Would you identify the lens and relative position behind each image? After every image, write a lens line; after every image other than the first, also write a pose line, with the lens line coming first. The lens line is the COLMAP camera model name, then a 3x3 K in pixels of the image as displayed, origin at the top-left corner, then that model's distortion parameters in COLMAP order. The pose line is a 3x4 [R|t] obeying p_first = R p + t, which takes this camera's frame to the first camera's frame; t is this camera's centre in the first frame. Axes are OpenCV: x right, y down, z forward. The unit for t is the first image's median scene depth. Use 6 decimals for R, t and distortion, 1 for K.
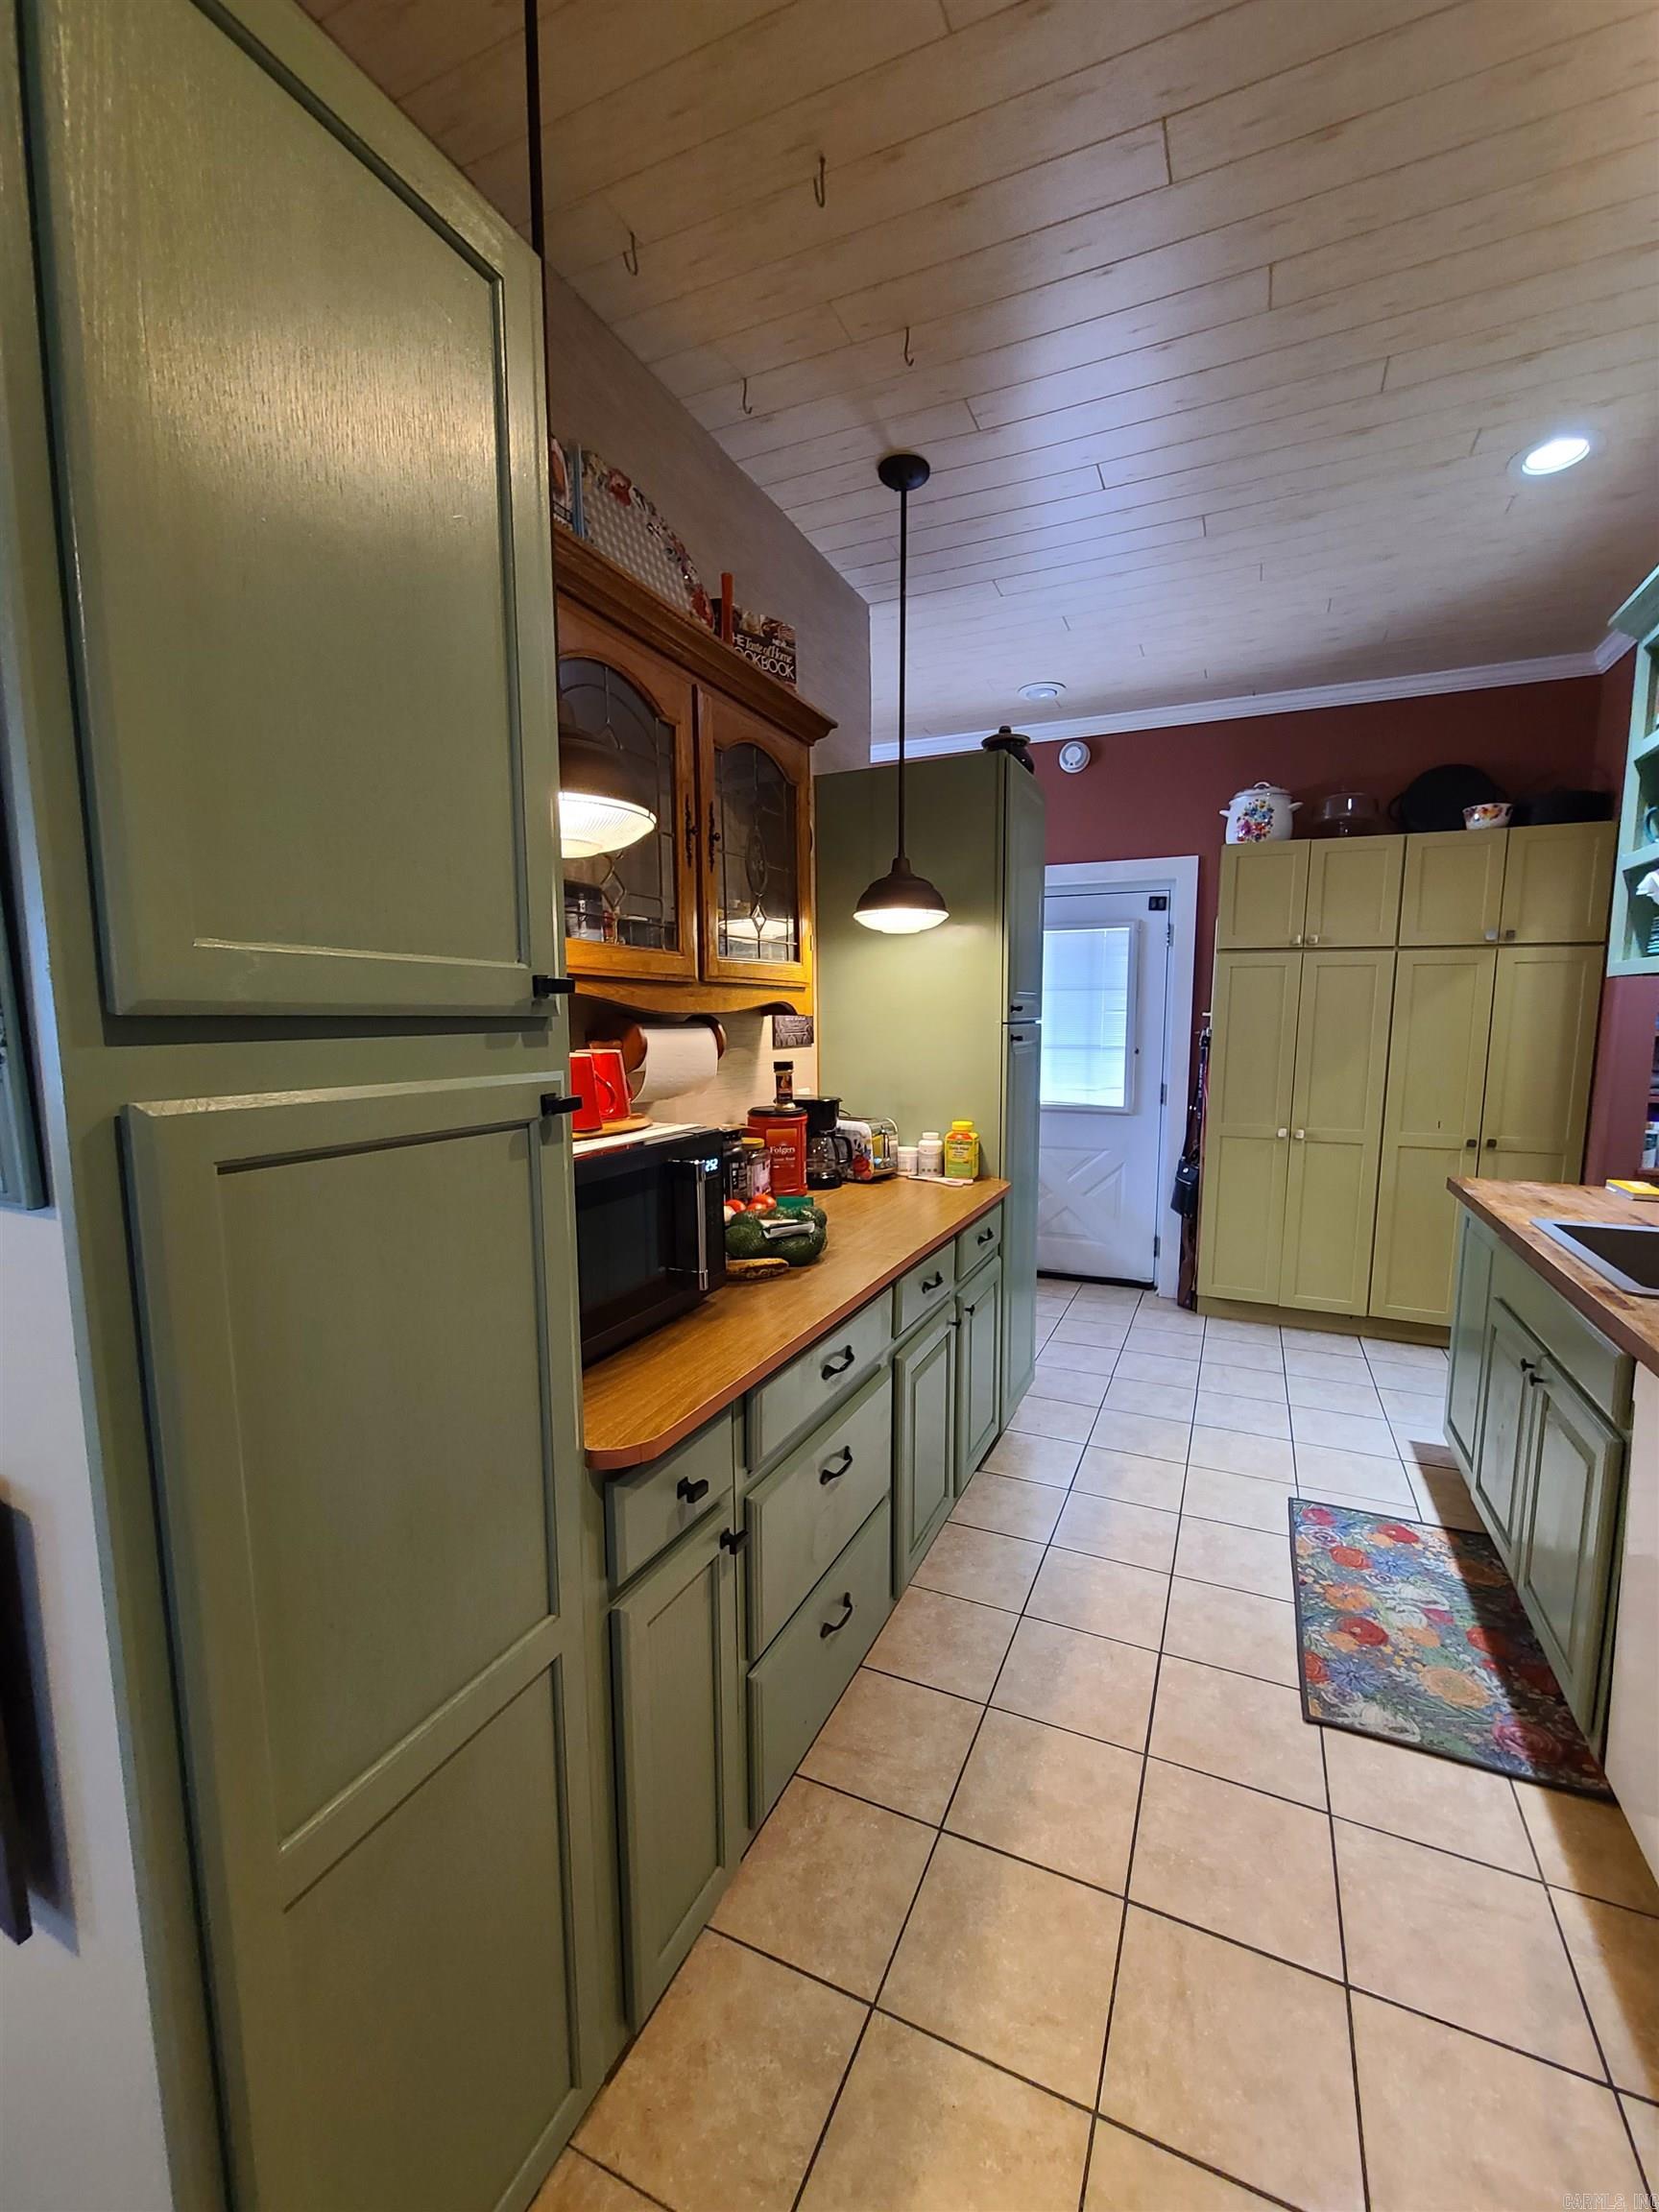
lens RADIAL K [[903.1, 0, 829.5], [0, 903.1, 1106.0], [0, 0, 1]] dist [-0.001859, -0.002310]
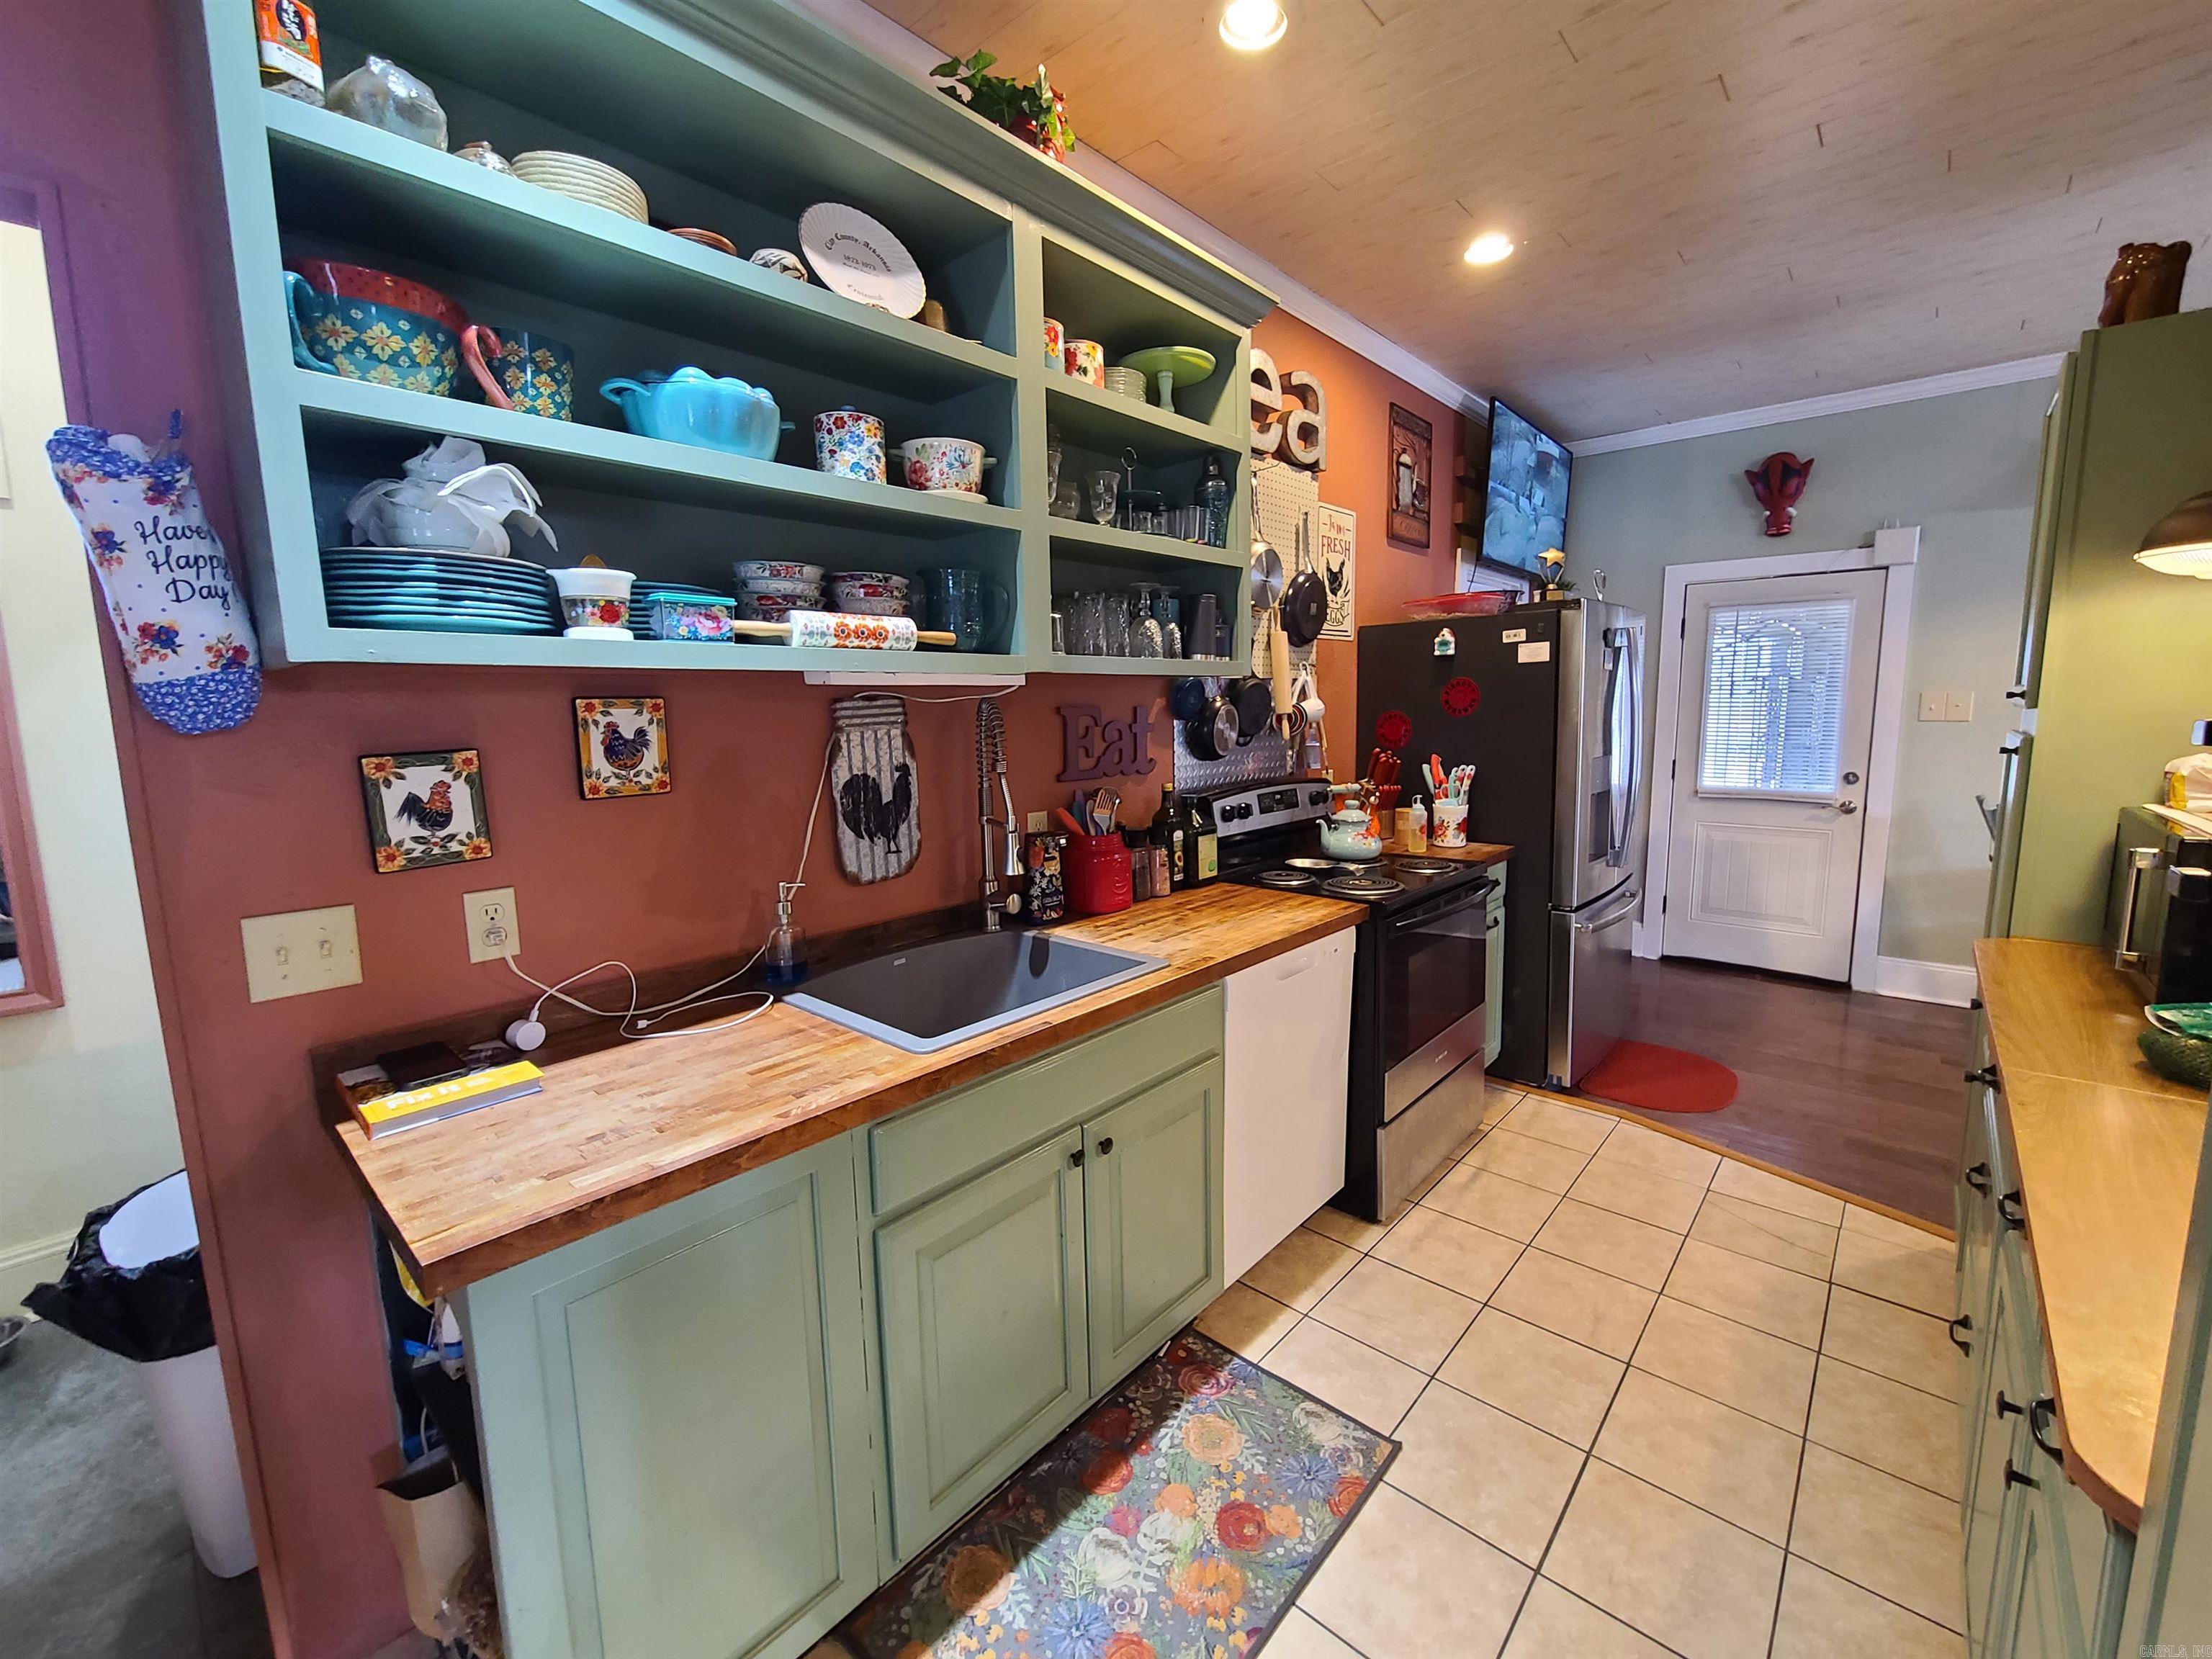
lens RADIAL K [[903.1, 0, 1128.7], [0, 903.1, 819.8], [0, 0, 1]] dist [-0.001859, -0.002310]
pose [[-0.959190, -0.020743, 0.281999, 0.524055], [0.045706, 0.972817, 0.227021, -0.198879], [-0.279042, 0.230645, -0.932169, 1.746804]]
